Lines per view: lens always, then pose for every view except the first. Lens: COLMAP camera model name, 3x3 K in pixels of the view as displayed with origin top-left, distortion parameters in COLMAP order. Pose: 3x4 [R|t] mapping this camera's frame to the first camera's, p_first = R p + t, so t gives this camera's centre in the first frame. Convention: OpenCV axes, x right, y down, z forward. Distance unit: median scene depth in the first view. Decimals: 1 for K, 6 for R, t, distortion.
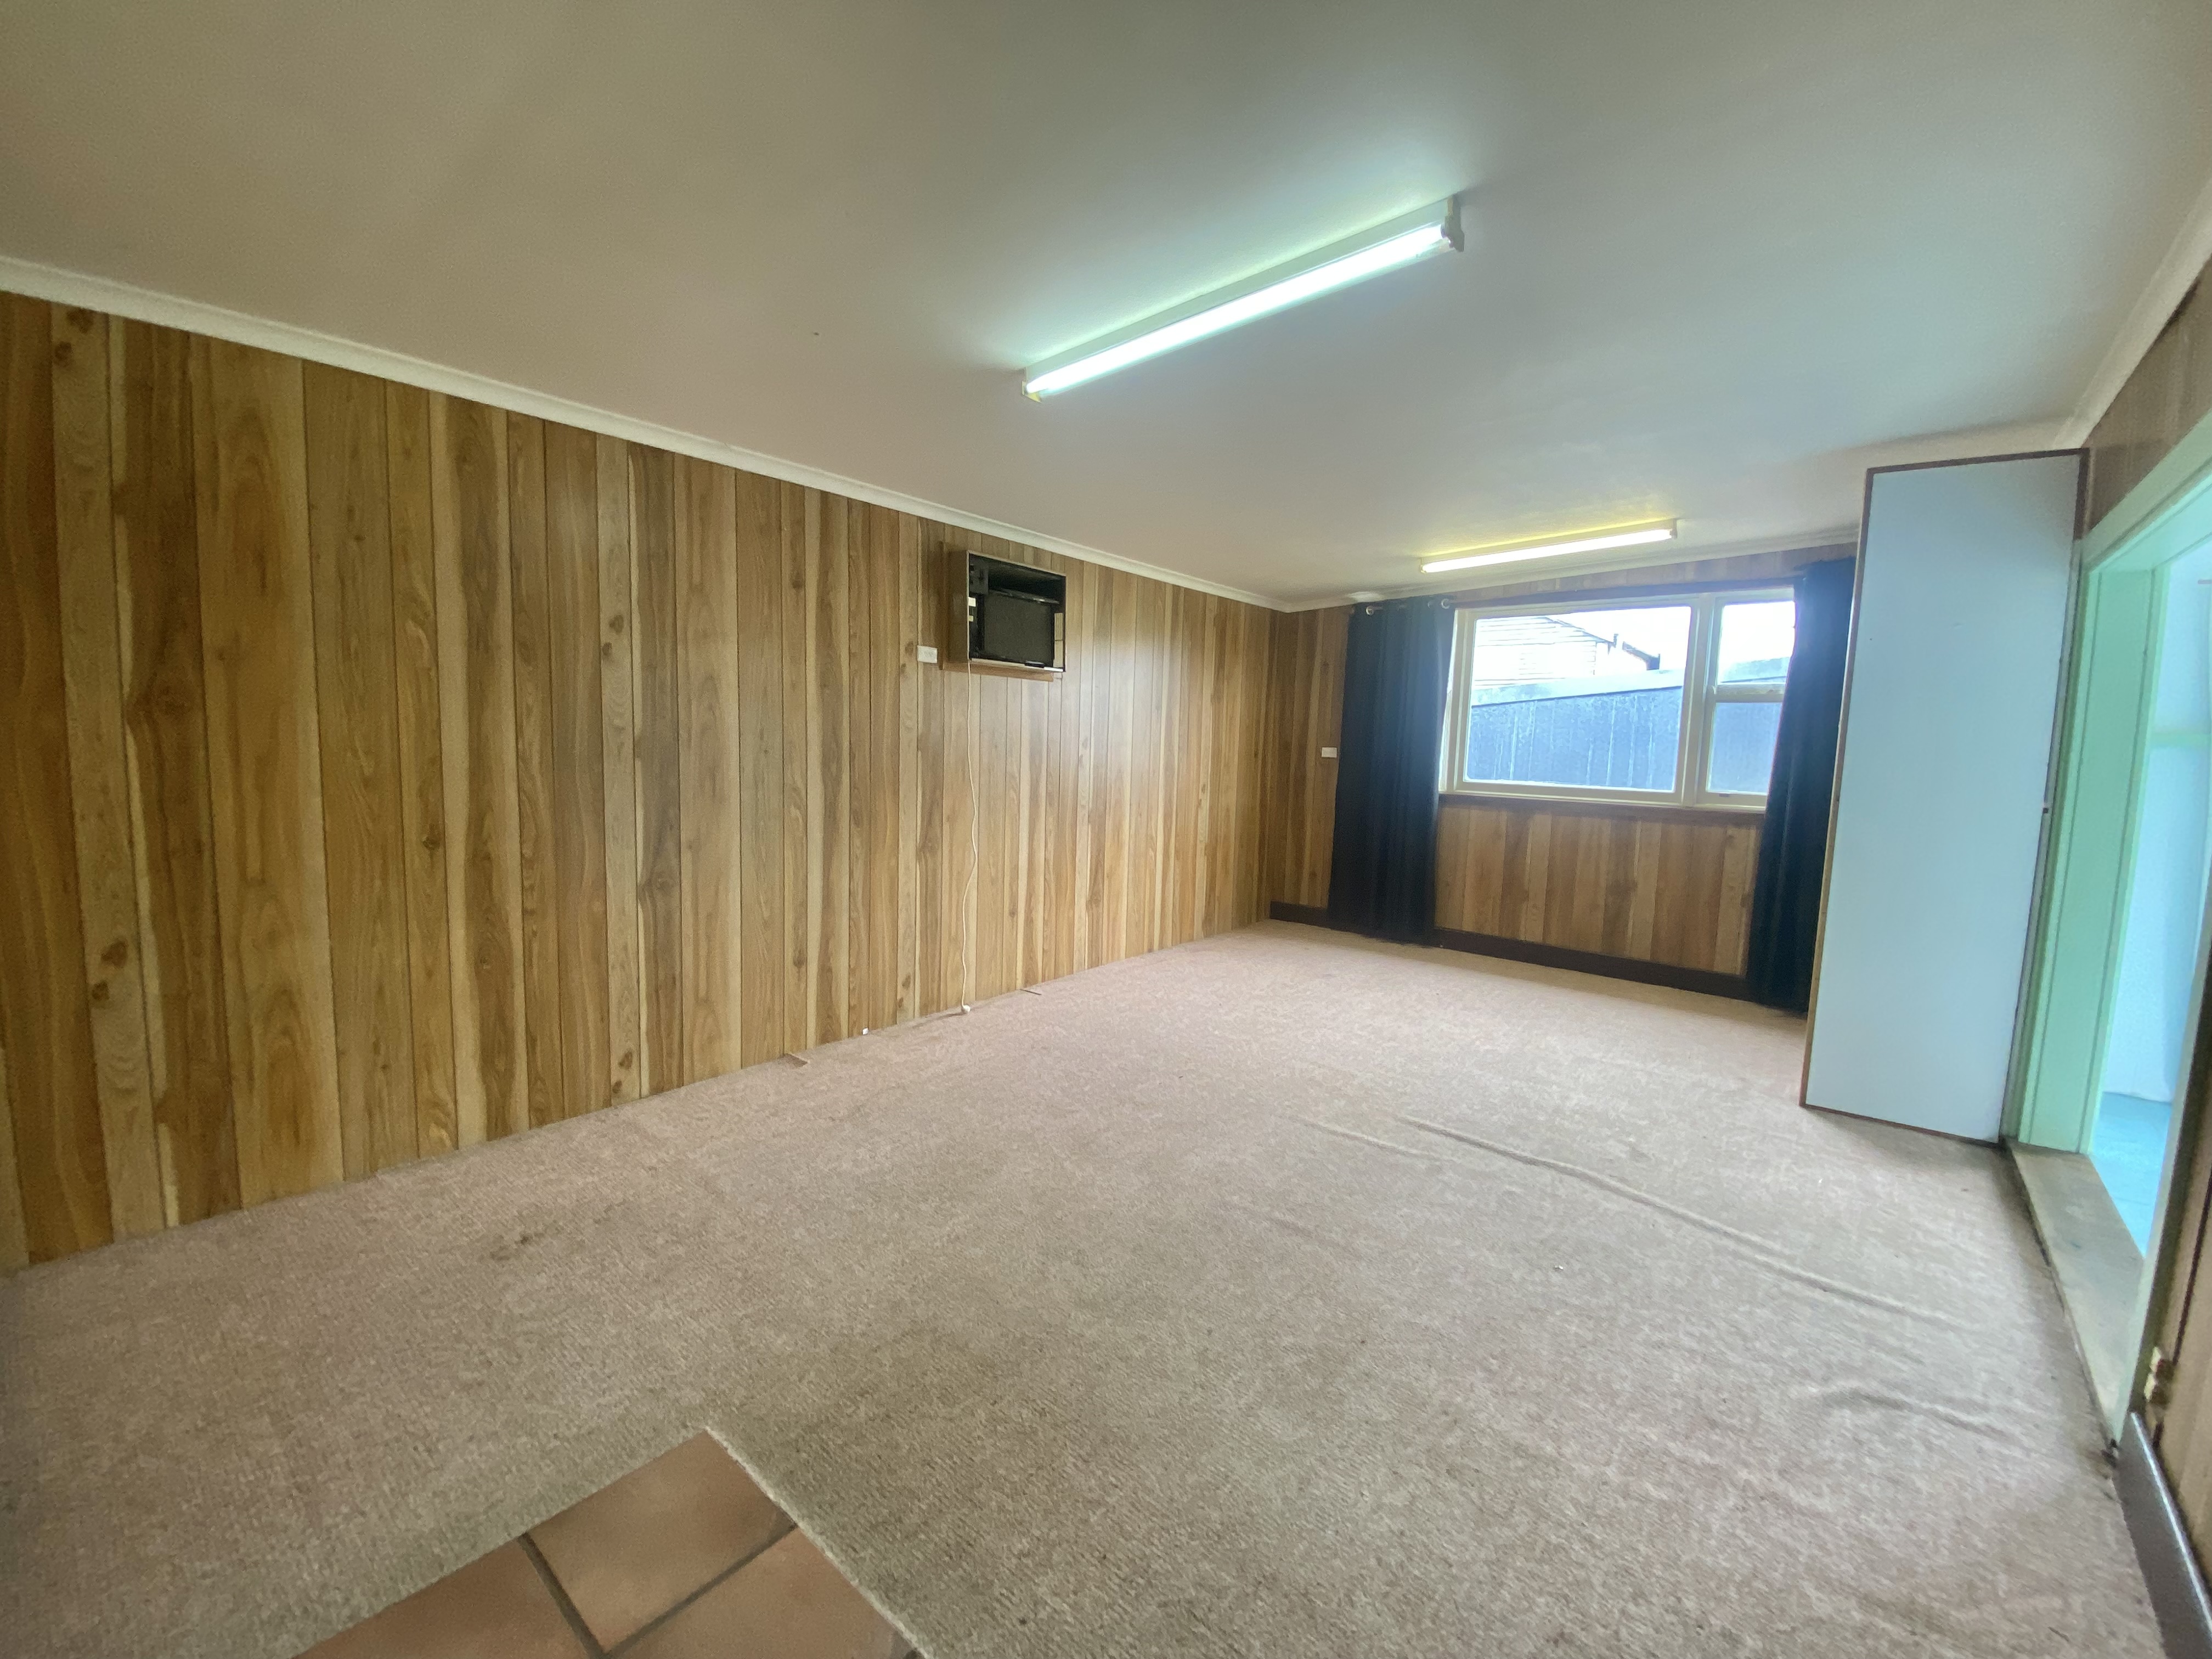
lens RADIAL K [[899.5, 0, 1093.7], [0, 899.5, 829.3], [0, 0, 1]] dist [0.037837, -0.027304]
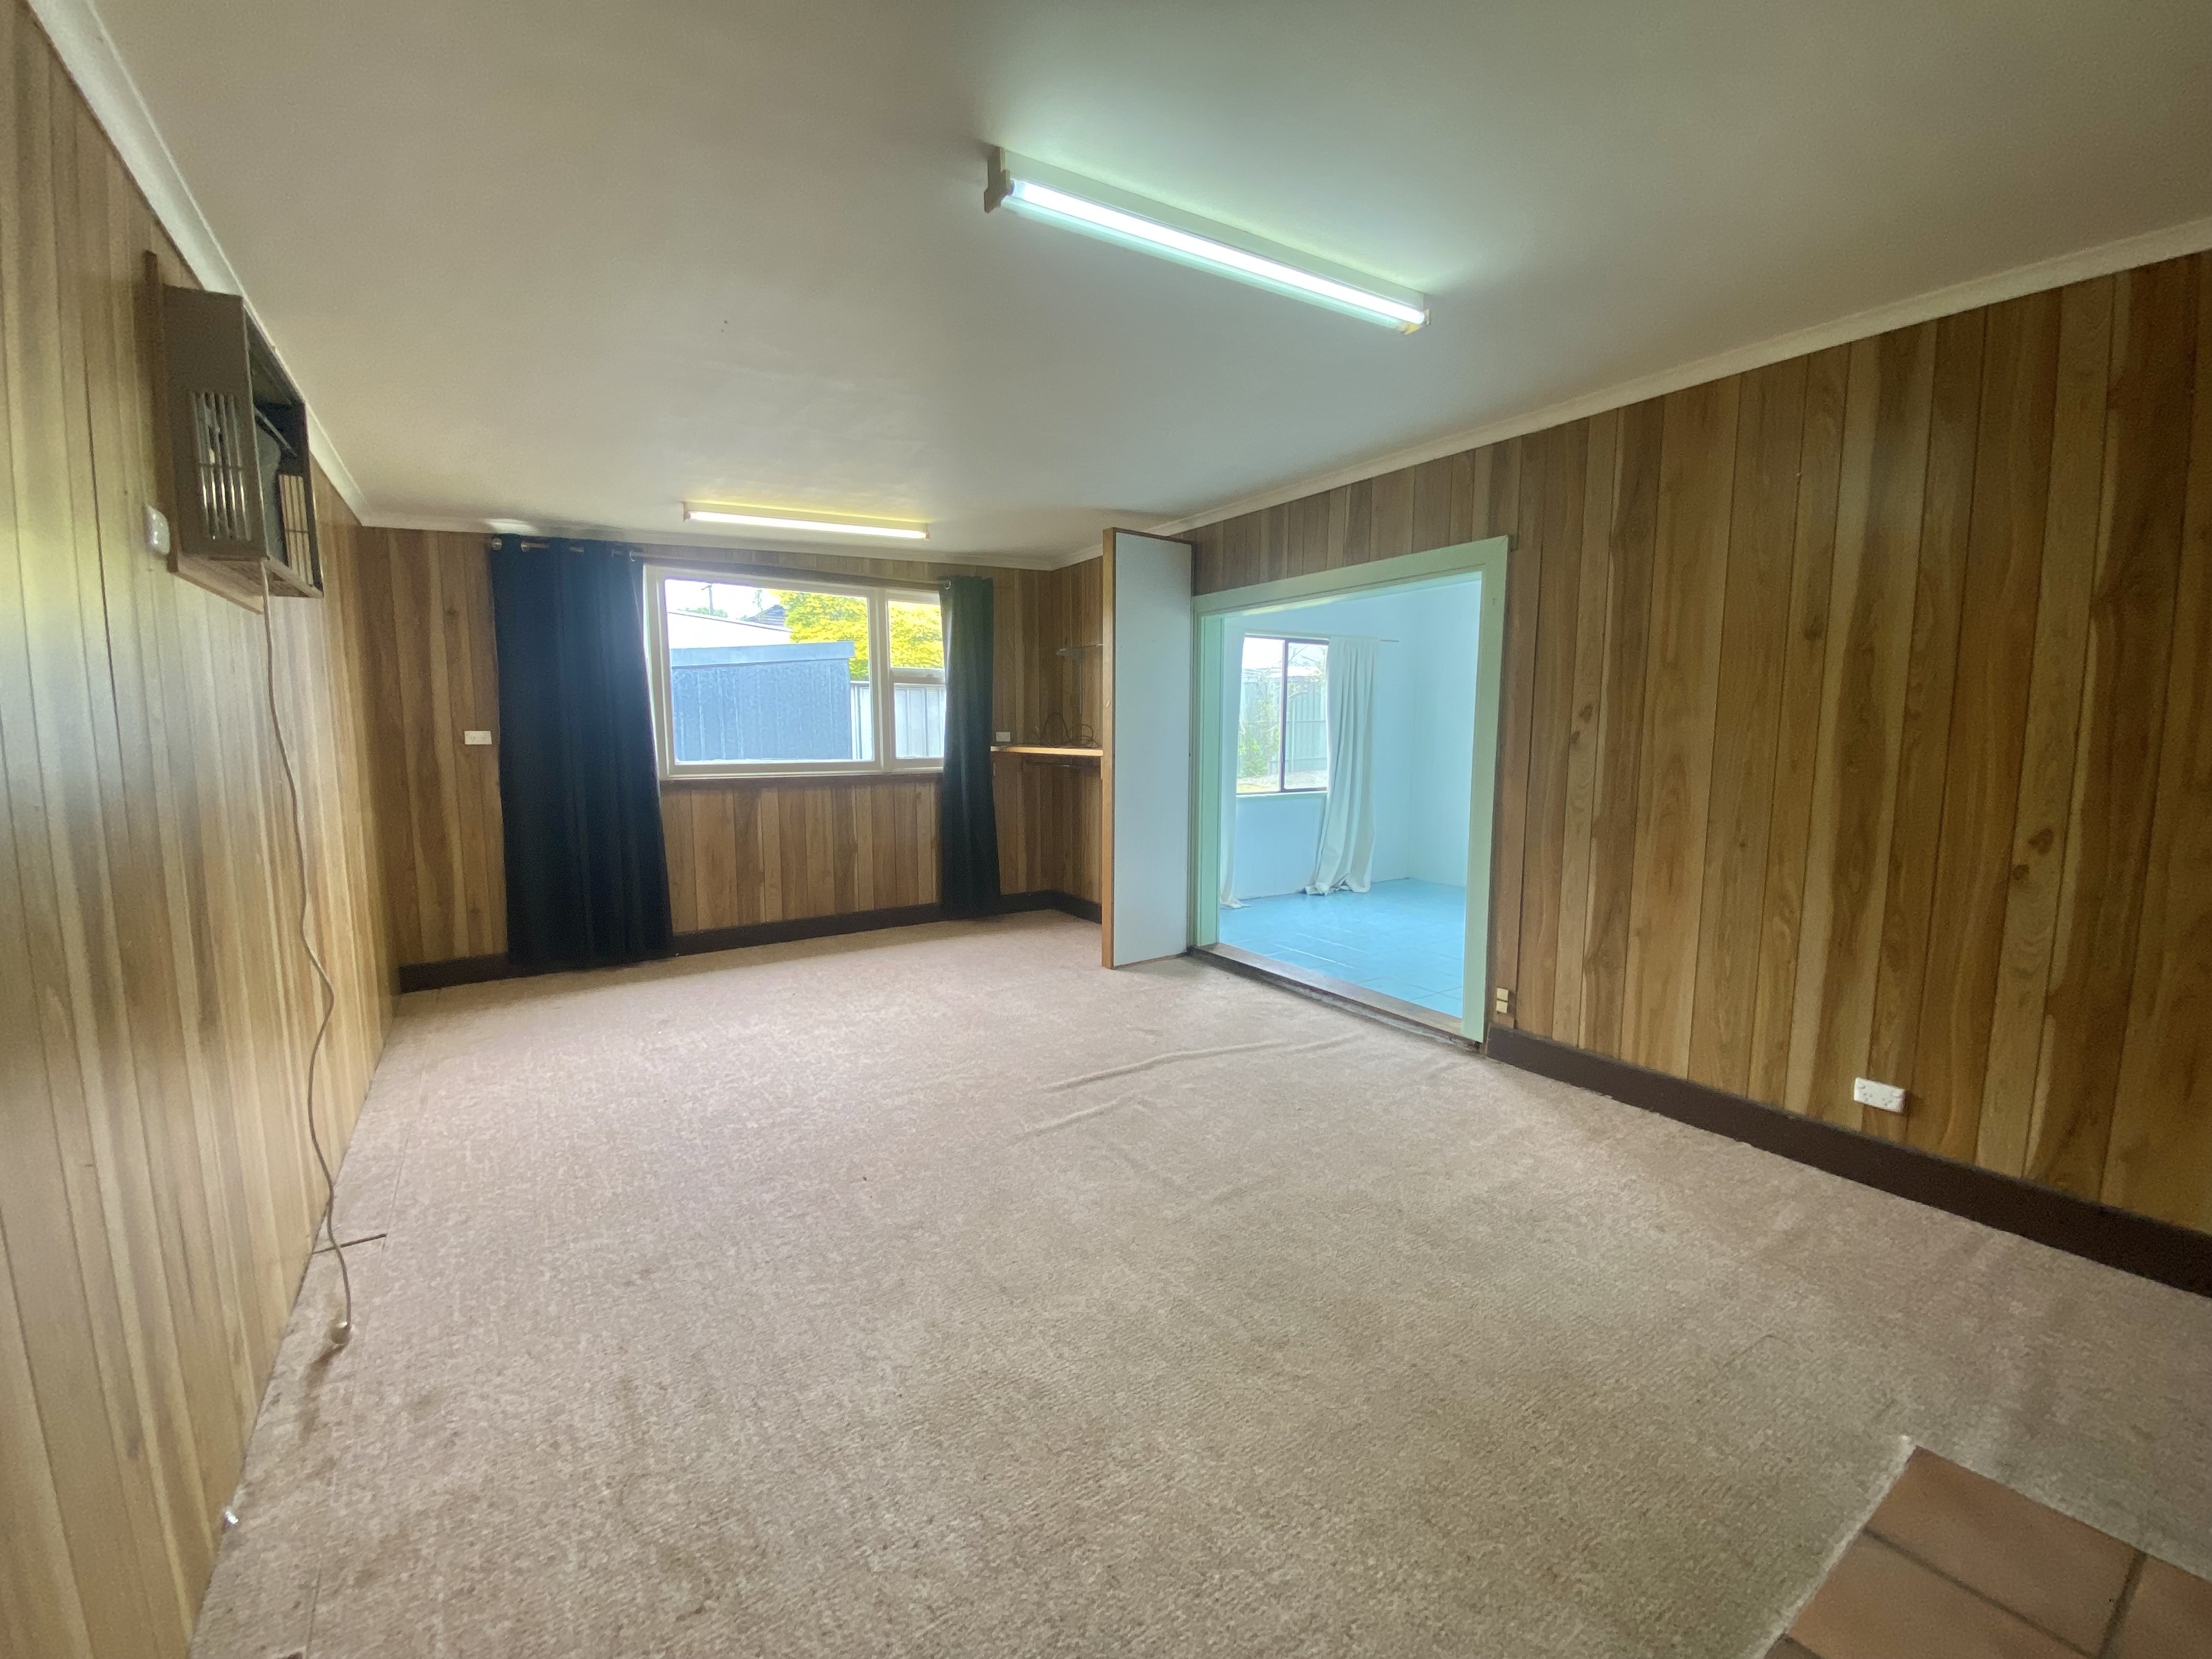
lens RADIAL K [[899.6, 0, 1097.5], [0, 899.6, 828.7], [0, 0, 1]] dist [0.056420, -0.034571]
pose [[0.275735, -0.140512, 0.950908, -0.535756], [0.106333, 0.987646, 0.115107, -0.080320], [-0.955334, 0.069374, 0.287269, 0.576991]]
